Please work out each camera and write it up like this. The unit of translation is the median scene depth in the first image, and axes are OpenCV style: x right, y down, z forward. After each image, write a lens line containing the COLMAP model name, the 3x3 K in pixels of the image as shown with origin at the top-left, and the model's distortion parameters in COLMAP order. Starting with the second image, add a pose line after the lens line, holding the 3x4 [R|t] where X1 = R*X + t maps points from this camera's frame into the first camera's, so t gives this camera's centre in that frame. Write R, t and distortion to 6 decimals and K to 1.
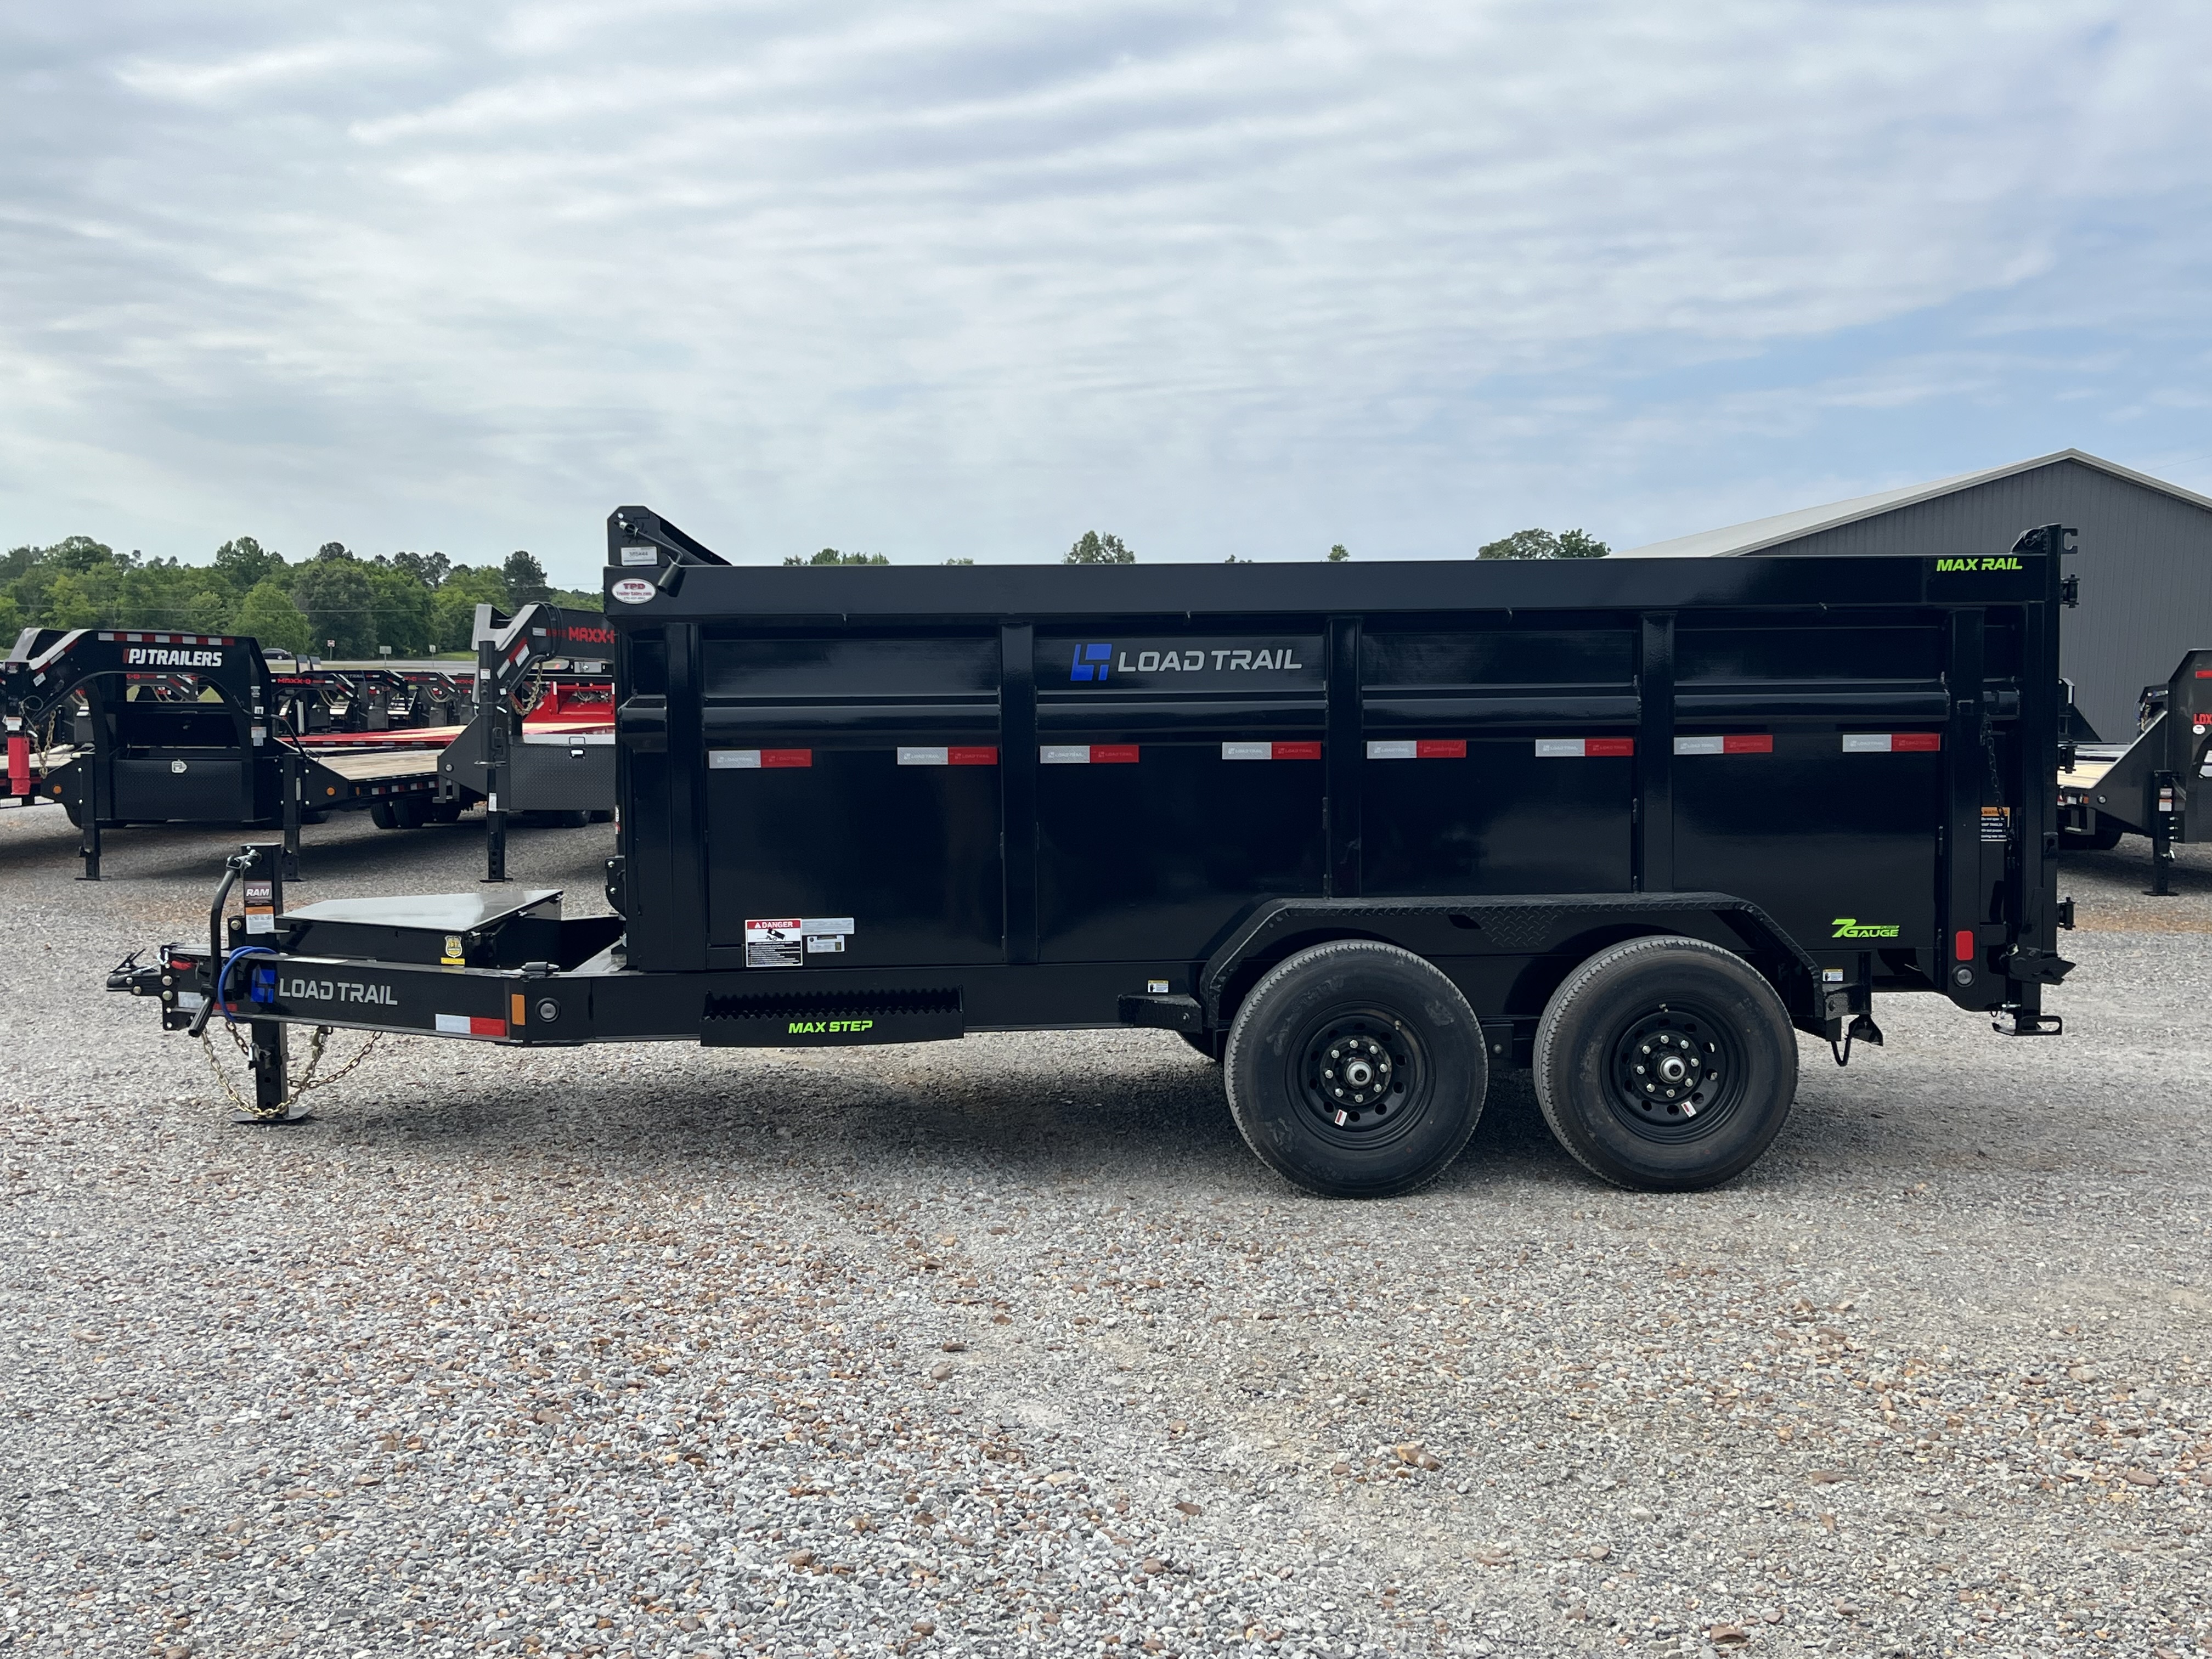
lens RADIAL K [[2208.0, 0, 1106.0], [0, 2208.0, 829.5], [0, 0, 1]] dist [0.021361, 0.017261]
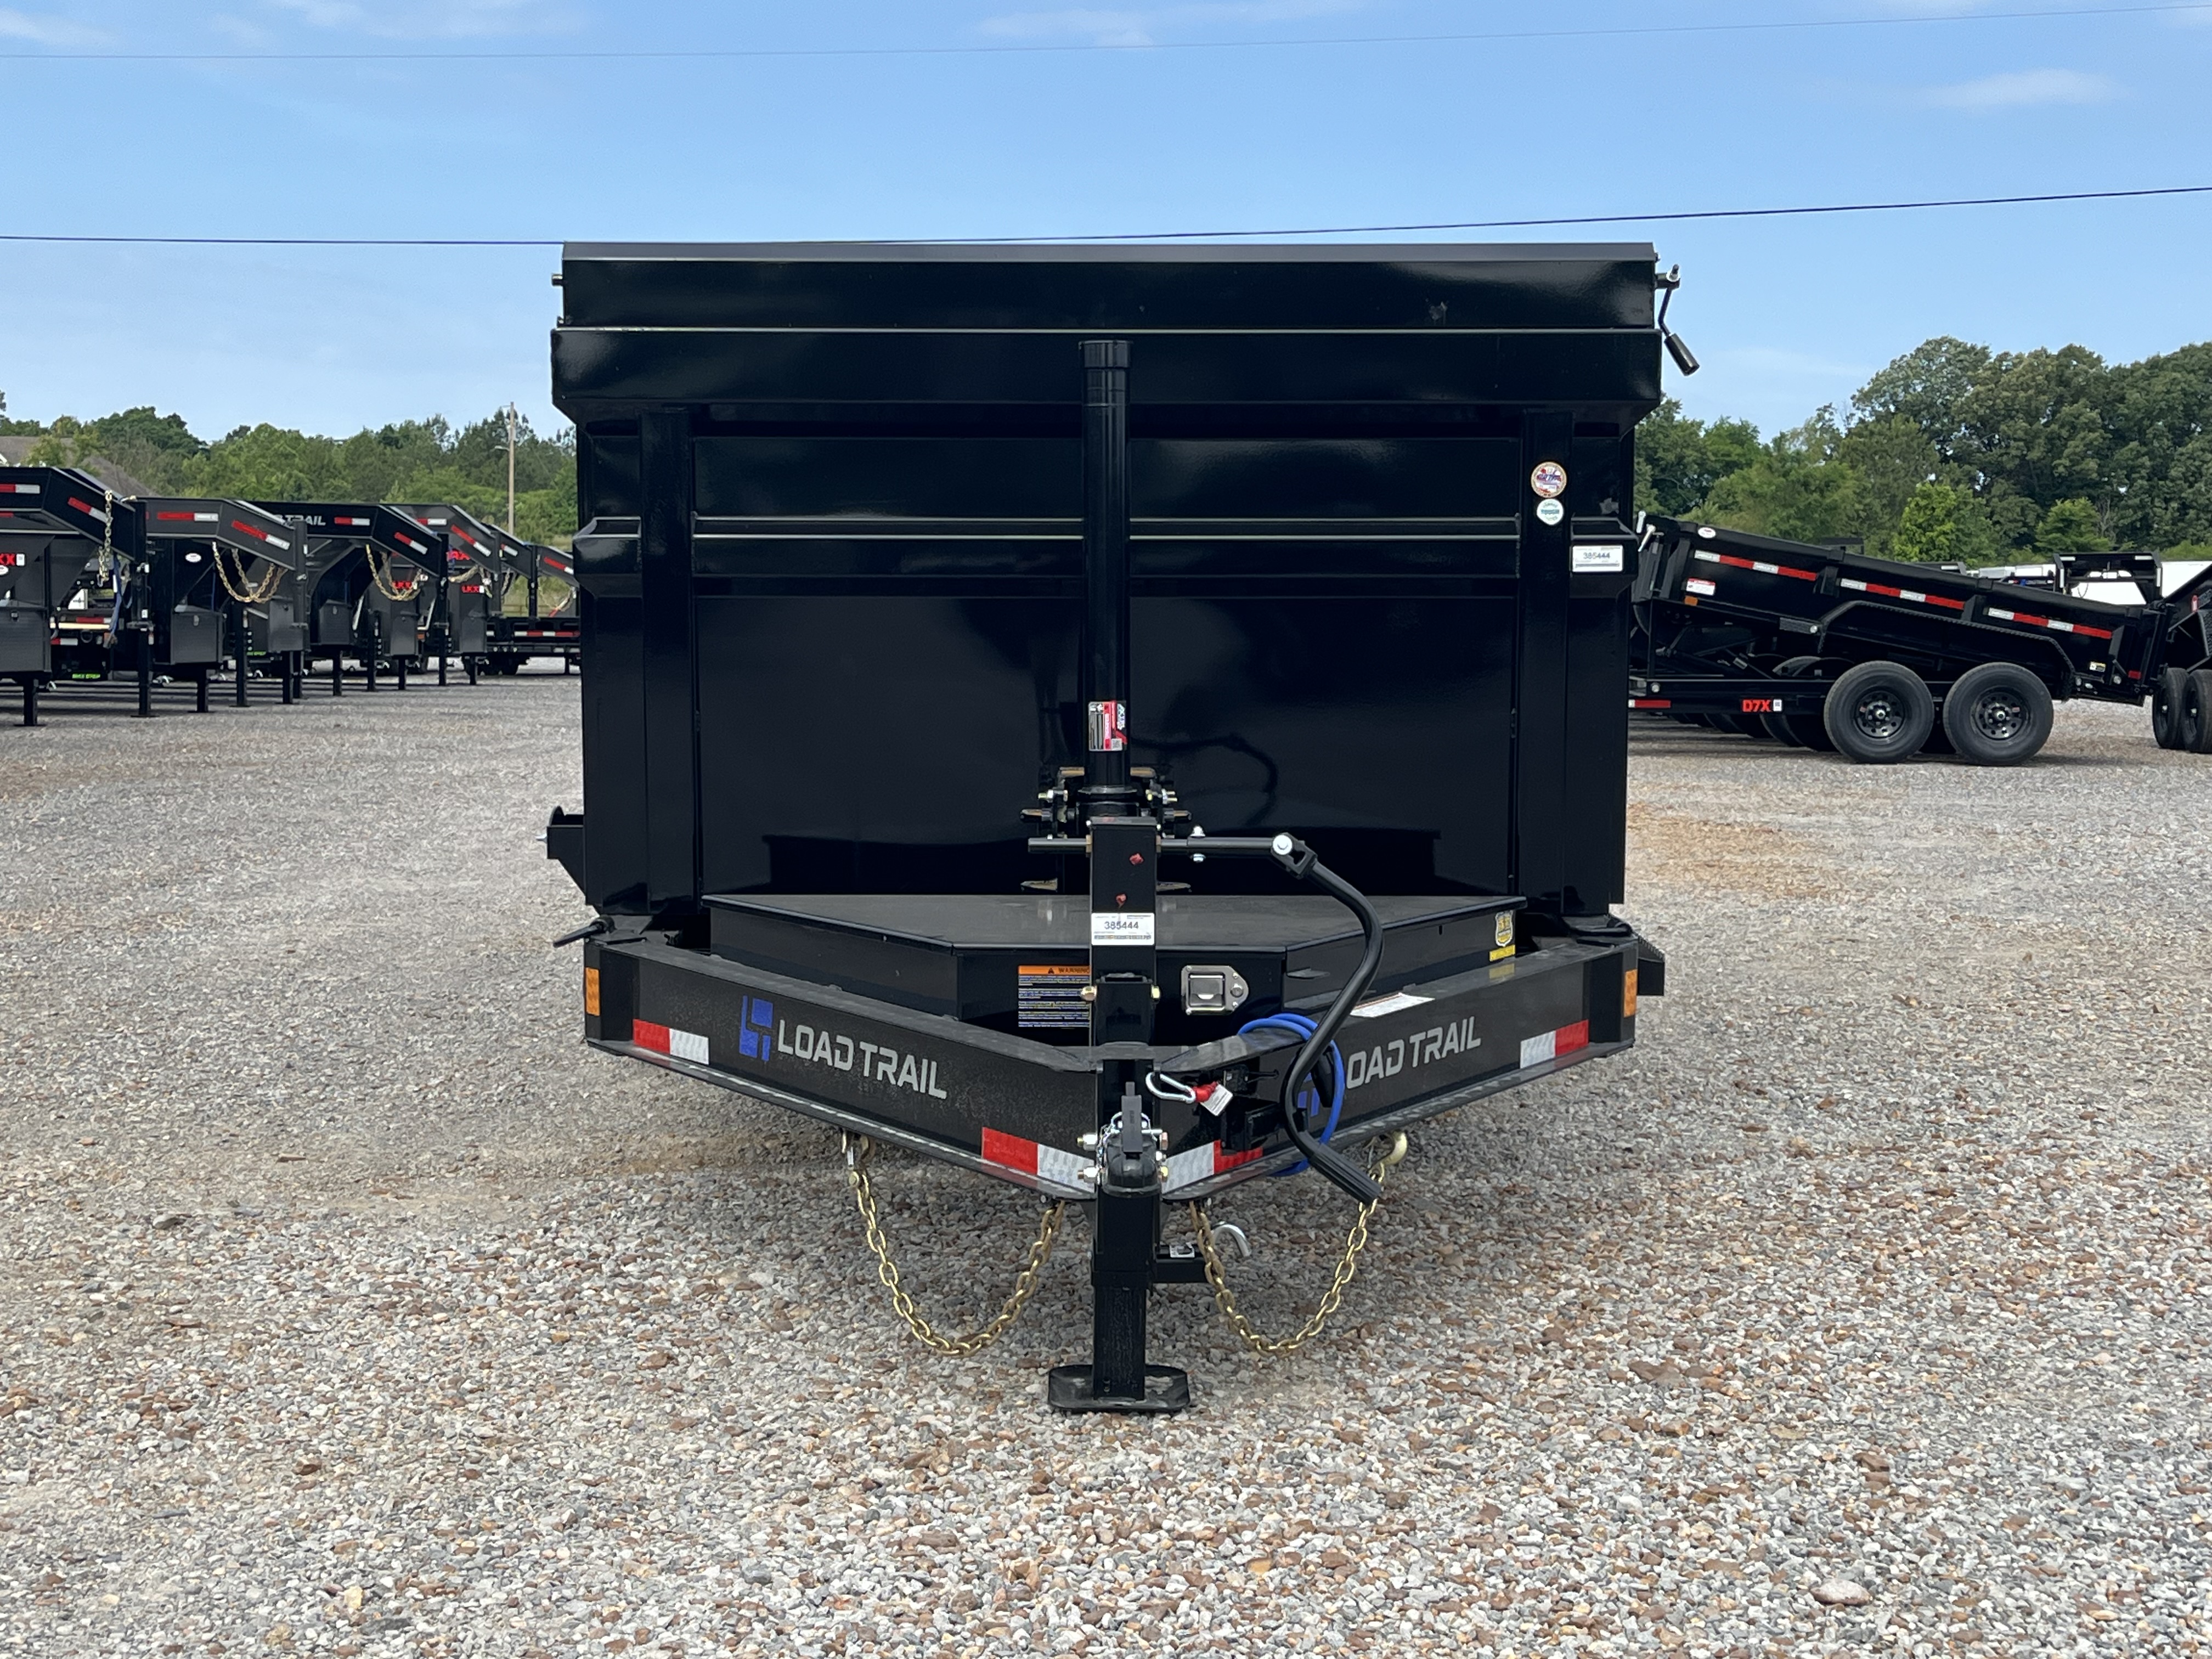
lens RADIAL K [[2949.2, 0, 1106.0], [0, 2949.2, 829.5], [0, 0, 1]] dist [0.149447, -0.523570]
pose [[0.045220, -0.094025, 0.994542, -1.510710], [0.050615, 0.994498, 0.091719, -0.074384], [-0.997694, 0.046192, 0.049730, 1.457604]]
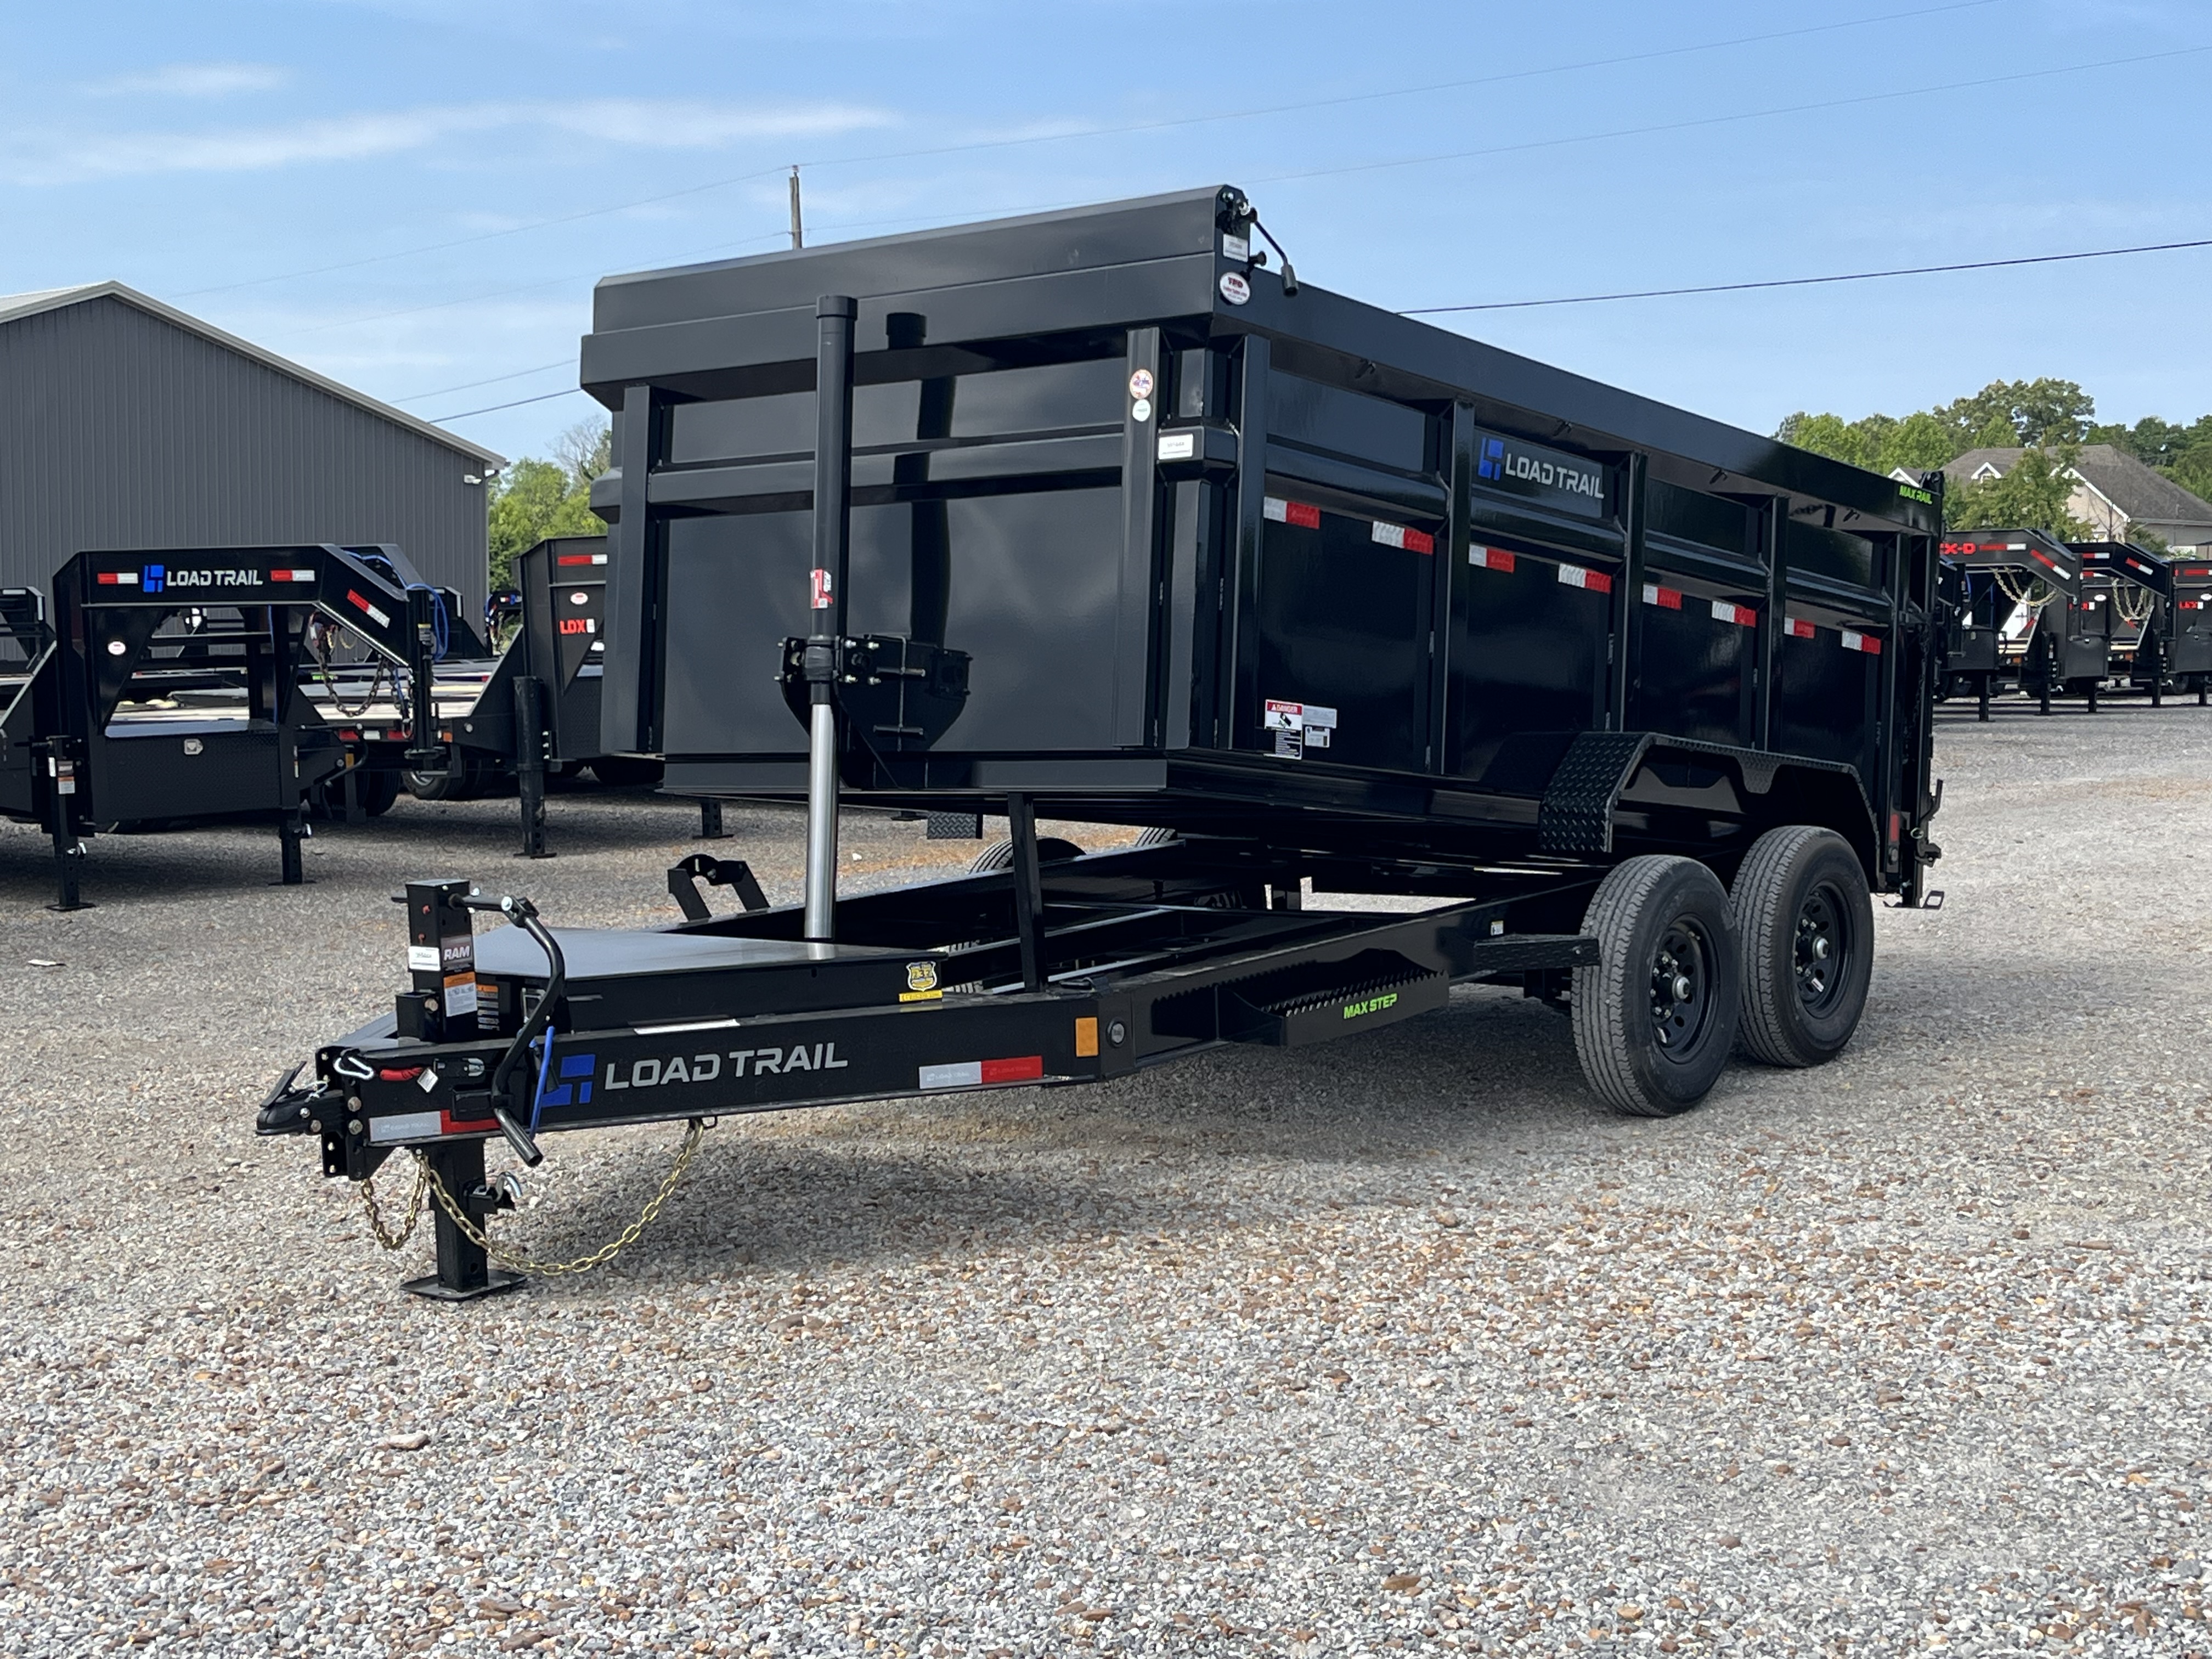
lens RADIAL K [[3066.8, 0, 1108.6], [0, 3066.8, 860.7], [0, 0, 1]] dist [0.141273, -0.522598]
pose [[0.663571, -0.089539, 0.742736, -1.408944], [0.074360, 0.995789, 0.053611, -0.052530], [-0.744408, 0.019655, 0.667435, 0.337768]]
